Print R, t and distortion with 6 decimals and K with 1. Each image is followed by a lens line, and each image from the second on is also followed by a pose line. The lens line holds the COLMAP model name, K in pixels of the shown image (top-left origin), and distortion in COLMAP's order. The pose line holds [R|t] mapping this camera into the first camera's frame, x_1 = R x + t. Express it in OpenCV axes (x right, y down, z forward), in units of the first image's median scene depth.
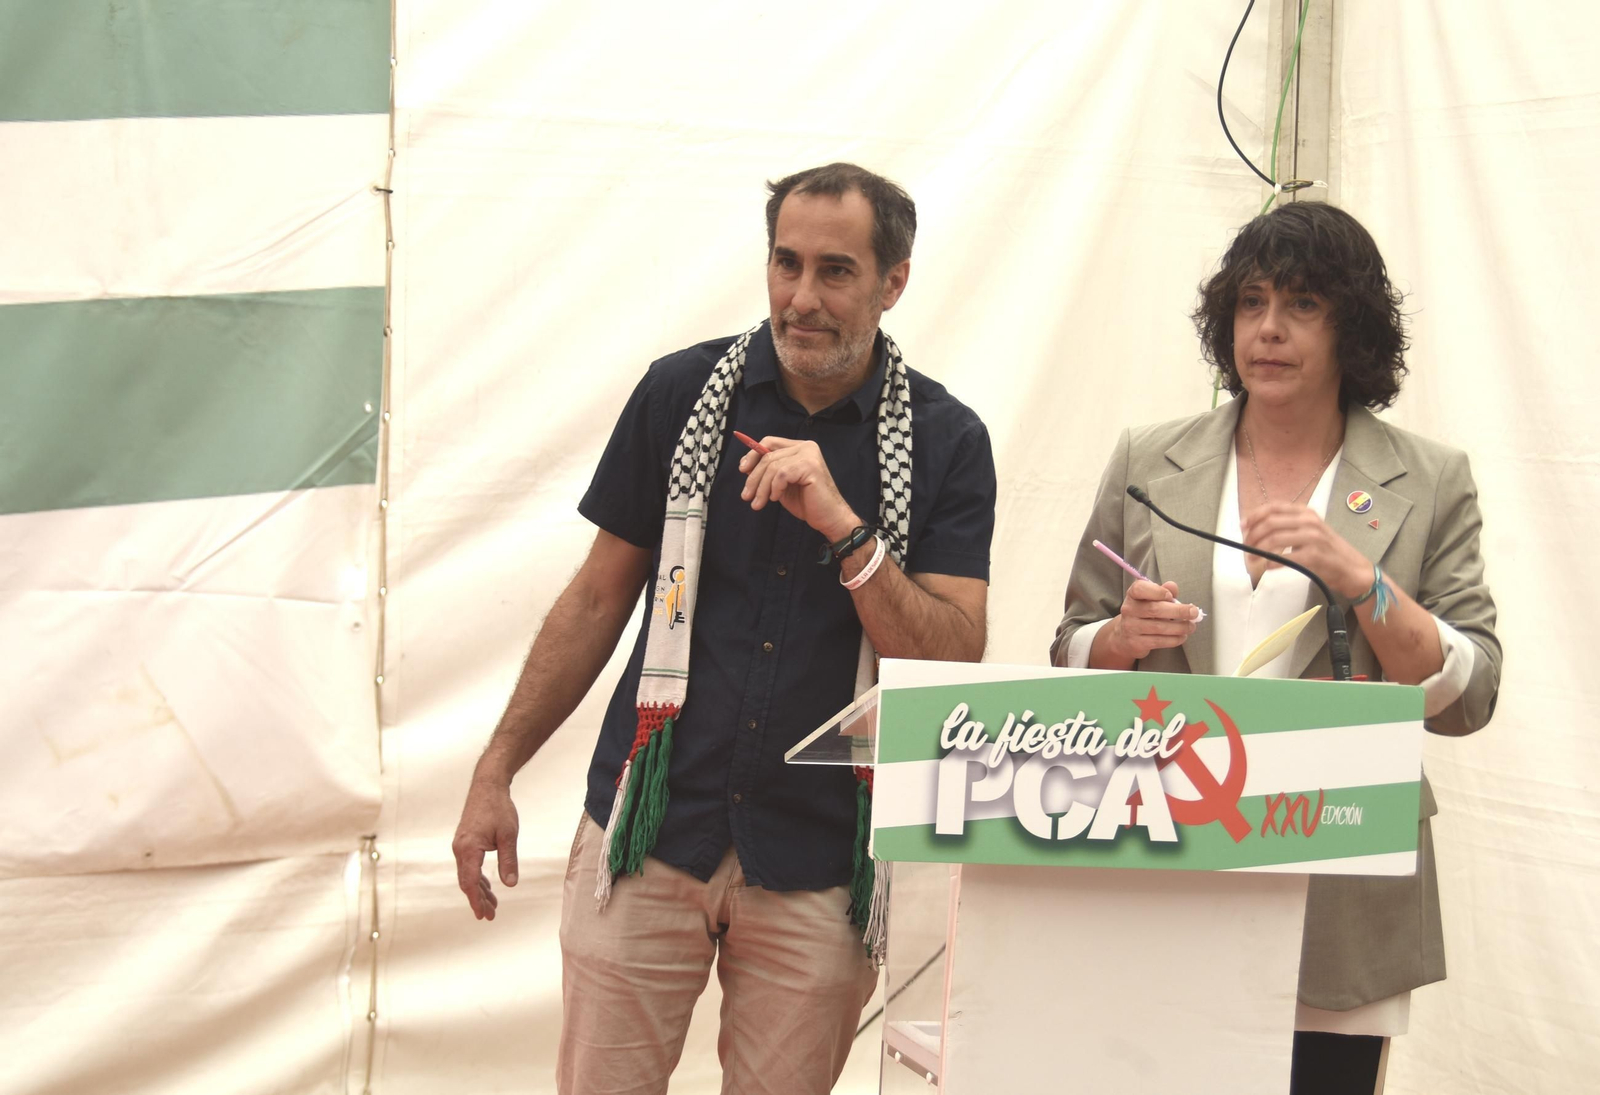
lens RADIAL K [[2856.6, 0, 802.6], [0, 2856.6, 387.9], [0, 0, 1]] dist [-0.079896, -0.099071]
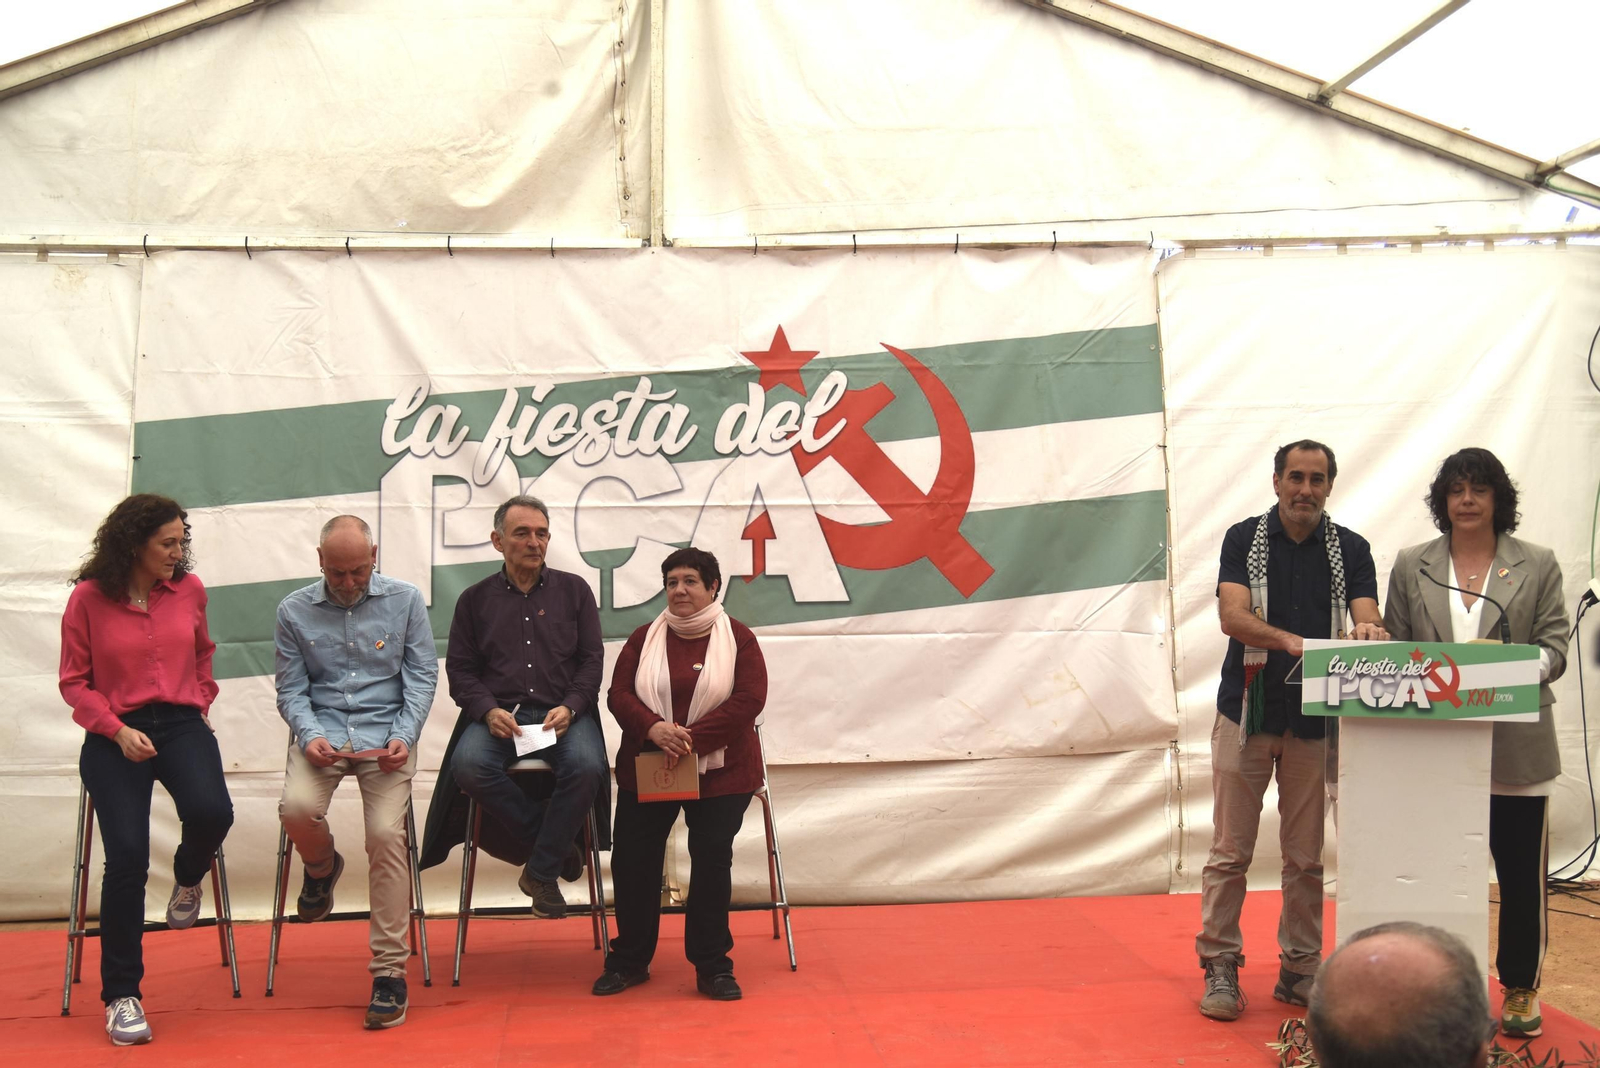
lens RADIAL K [[1537.3, 0, 800.0], [0, 1537.3, 534.0], [0, 0, 1]] dist [-0.101676, 0.004822]
pose [[0.911275, -0.052558, -0.408430, 0.175233], [0.053115, 0.998538, -0.009986, -0.010905], [0.408358, -0.012594, 0.912735, -0.441517]]
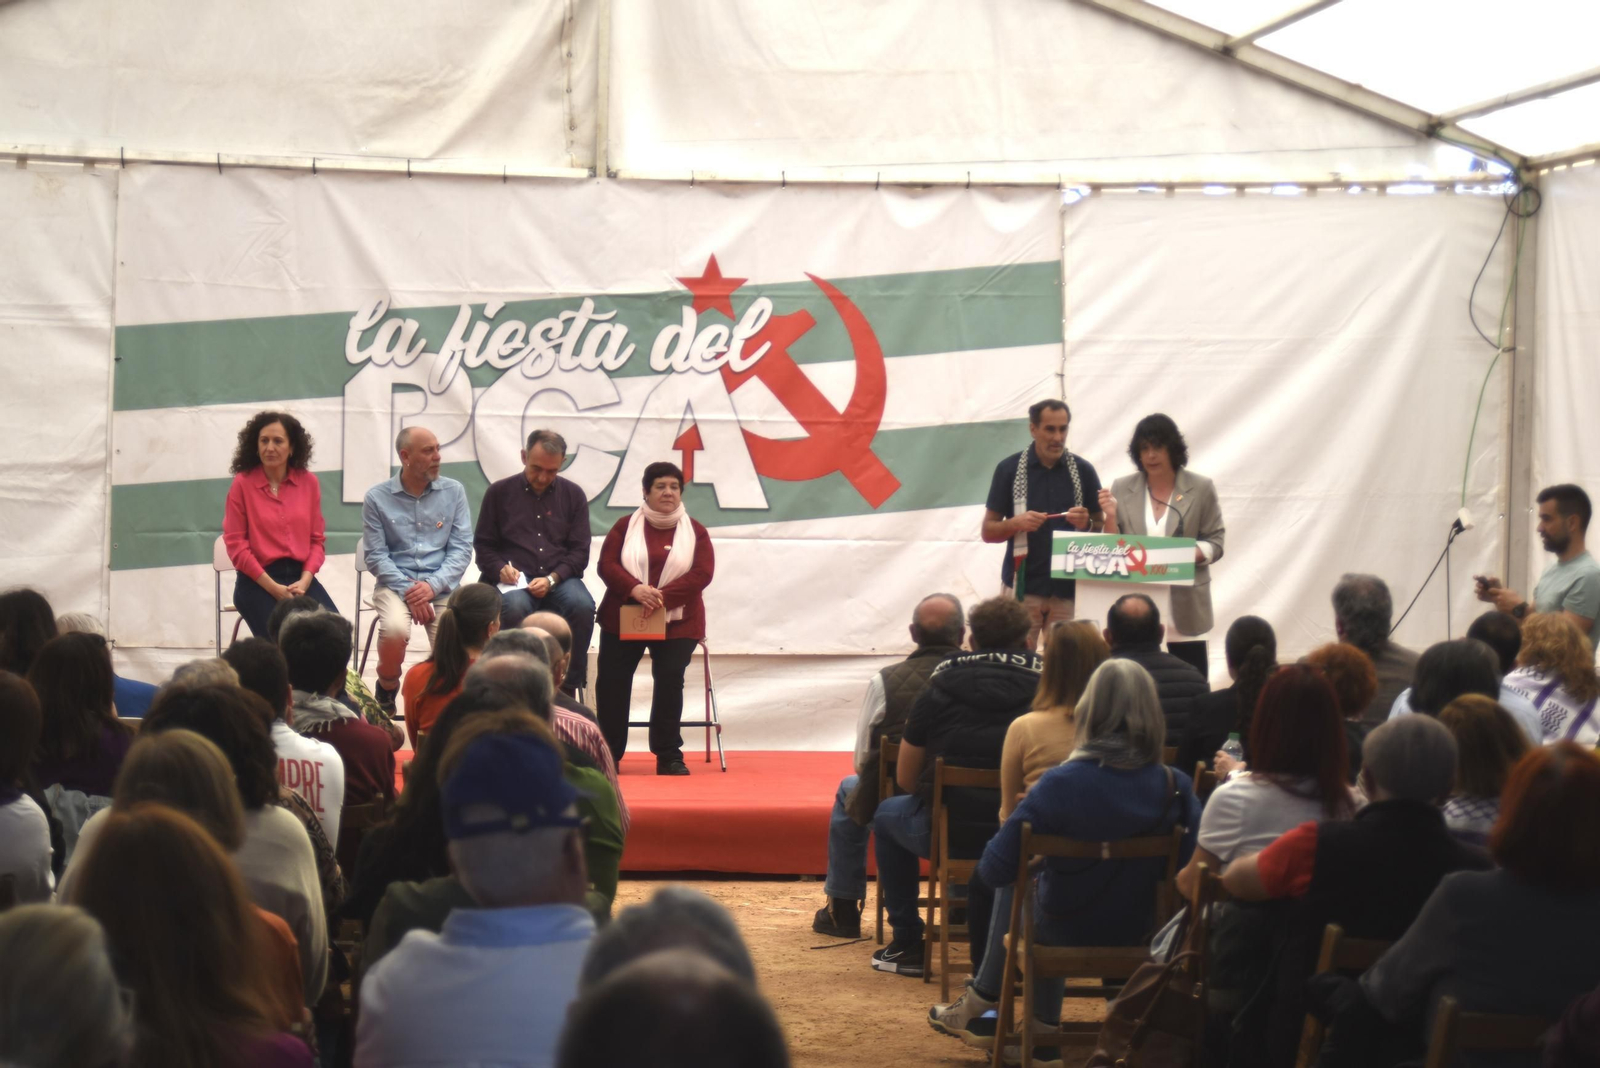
lens RADIAL K [[2903.3, 0, 800.0], [0, 2903.3, 534.0], [0, 0, 1]] dist [-0.034377, 0.153776]
pose [[0.932025, -0.009495, -0.362271, 1.209732], [0.023760, 0.999107, 0.034941, -0.059644], [0.361615, -0.041173, 0.931418, -3.088195]]
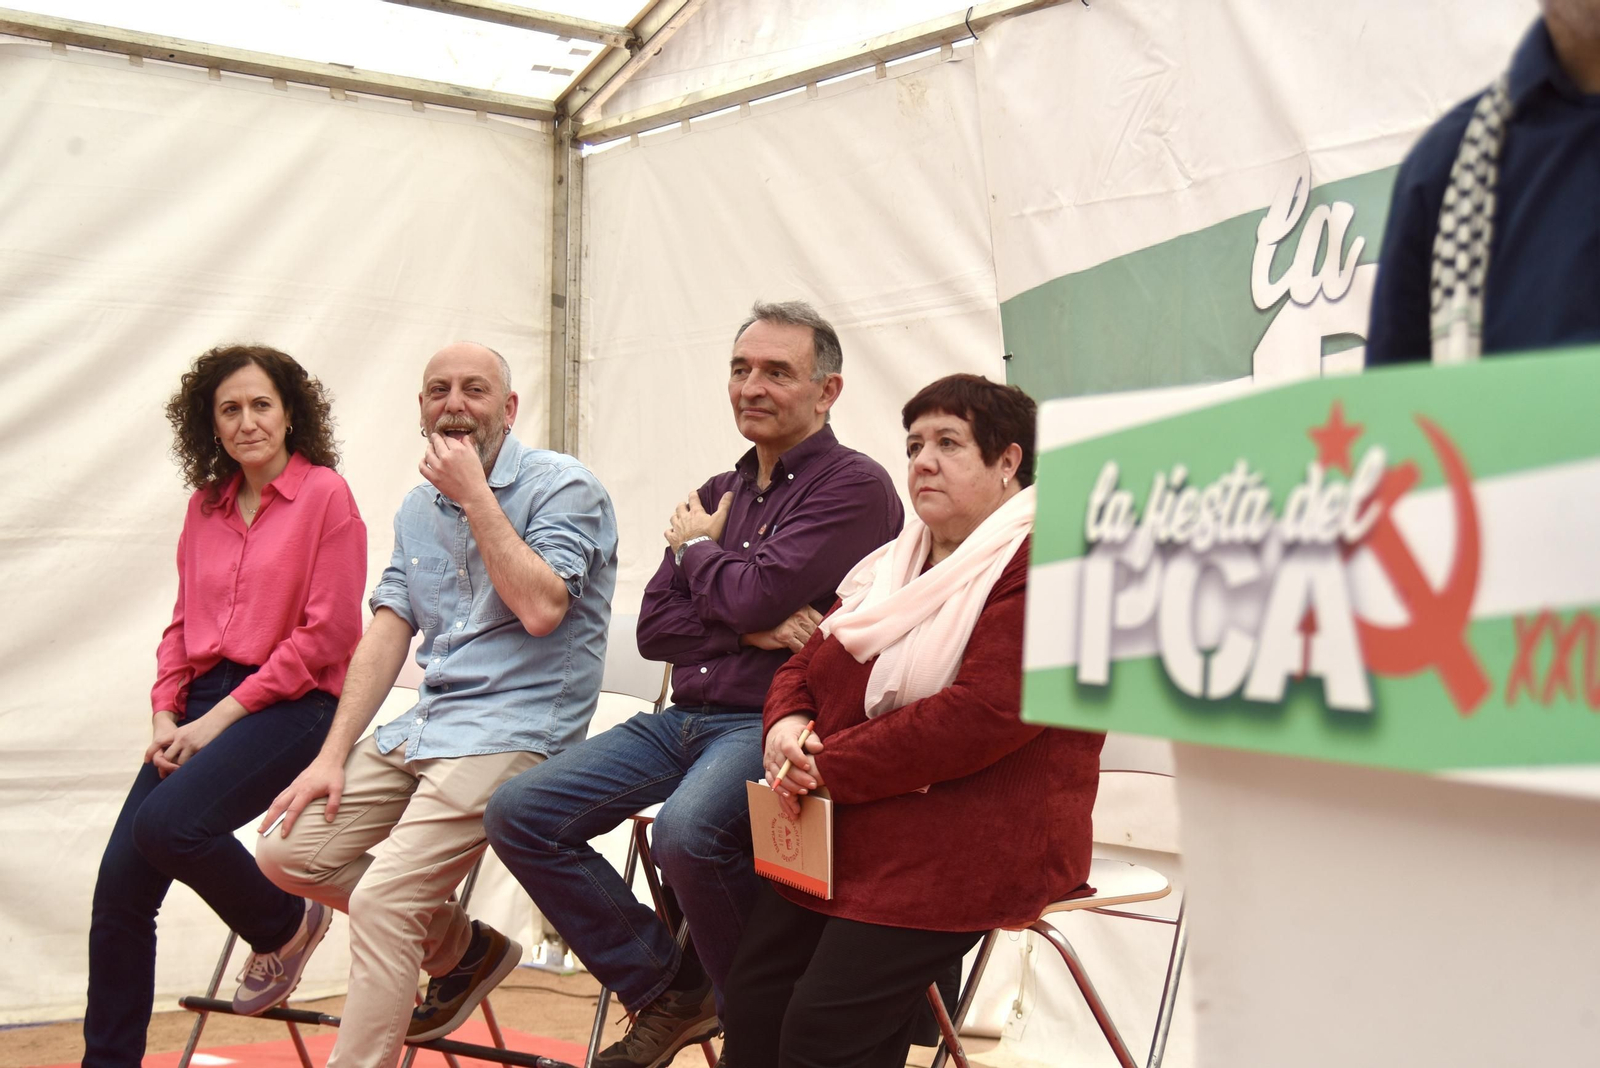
lens RADIAL K [[2233.6, 0, 803.9], [0, 2233.6, 625.3], [0, 0, 1]] dist [-0.048065, -0.048535]
pose [[0.181548, -0.038060, -0.982645, 0.485984], [0.030865, 0.998979, -0.032990, 0.153350], [0.982898, -0.024340, 0.182538, 0.828326]]
